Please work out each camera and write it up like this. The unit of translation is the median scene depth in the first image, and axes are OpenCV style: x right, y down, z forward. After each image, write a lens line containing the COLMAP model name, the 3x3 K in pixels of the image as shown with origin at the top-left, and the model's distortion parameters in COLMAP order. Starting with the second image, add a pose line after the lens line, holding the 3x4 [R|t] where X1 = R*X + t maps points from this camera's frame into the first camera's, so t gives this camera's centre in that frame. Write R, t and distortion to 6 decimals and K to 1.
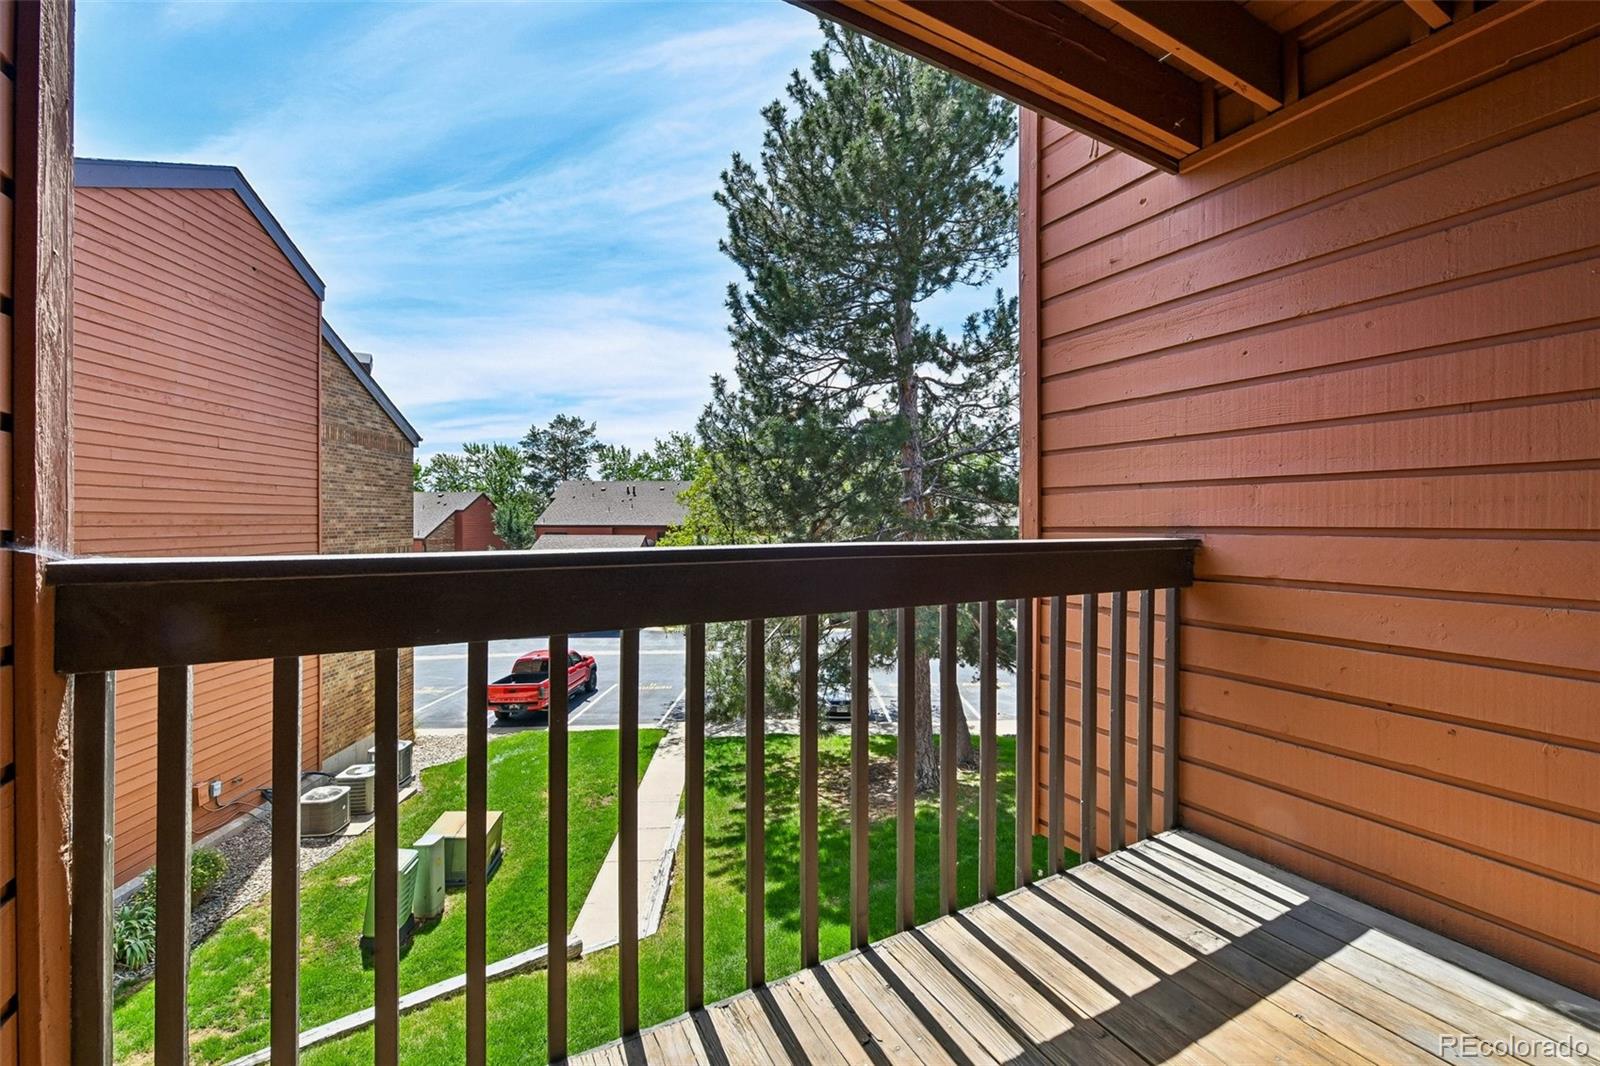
lens RADIAL K [[653.7, 0, 804.8], [0, 653.7, 520.7], [0, 0, 1]] dist [-0.000343, -0.004471]
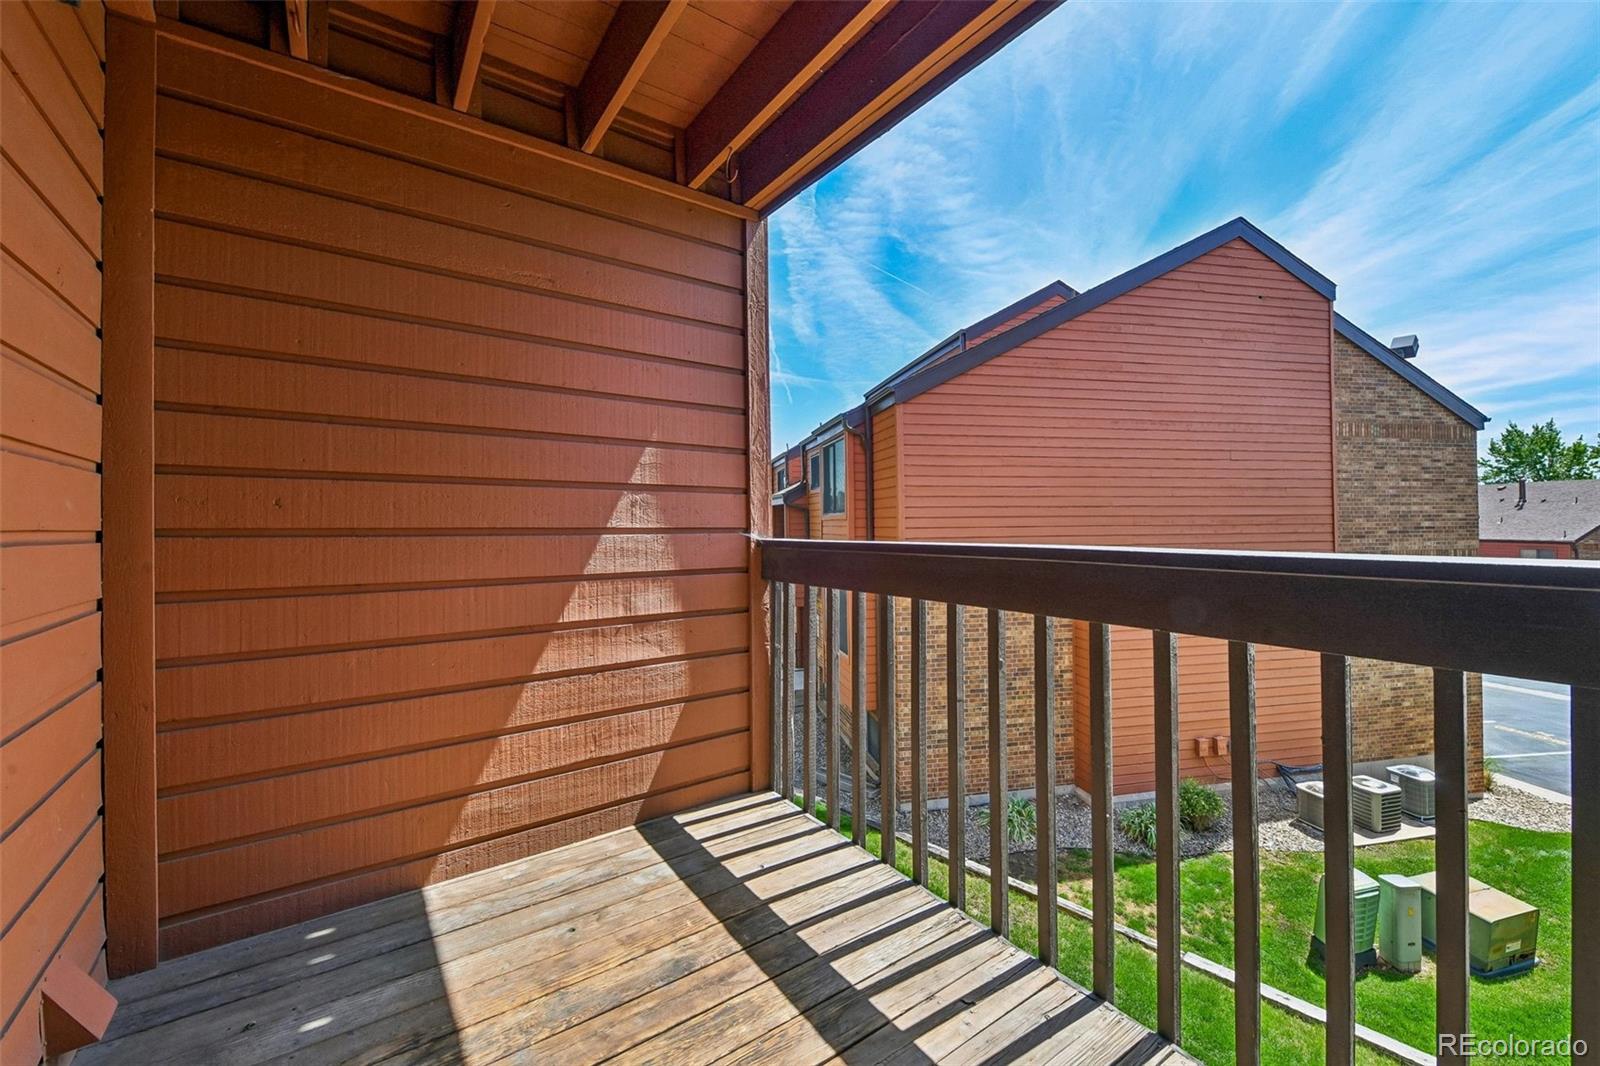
lens RADIAL K [[639.5, 0, 811.1], [0, 639.5, 516.6], [0, 0, 1]] dist [0.010039, -0.006408]
pose [[0.128599, -0.013652, -0.991603, 0.120082], [0.008582, 0.999883, -0.012653, 0.000288], [0.991660, -0.006883, 0.128701, 0.065212]]
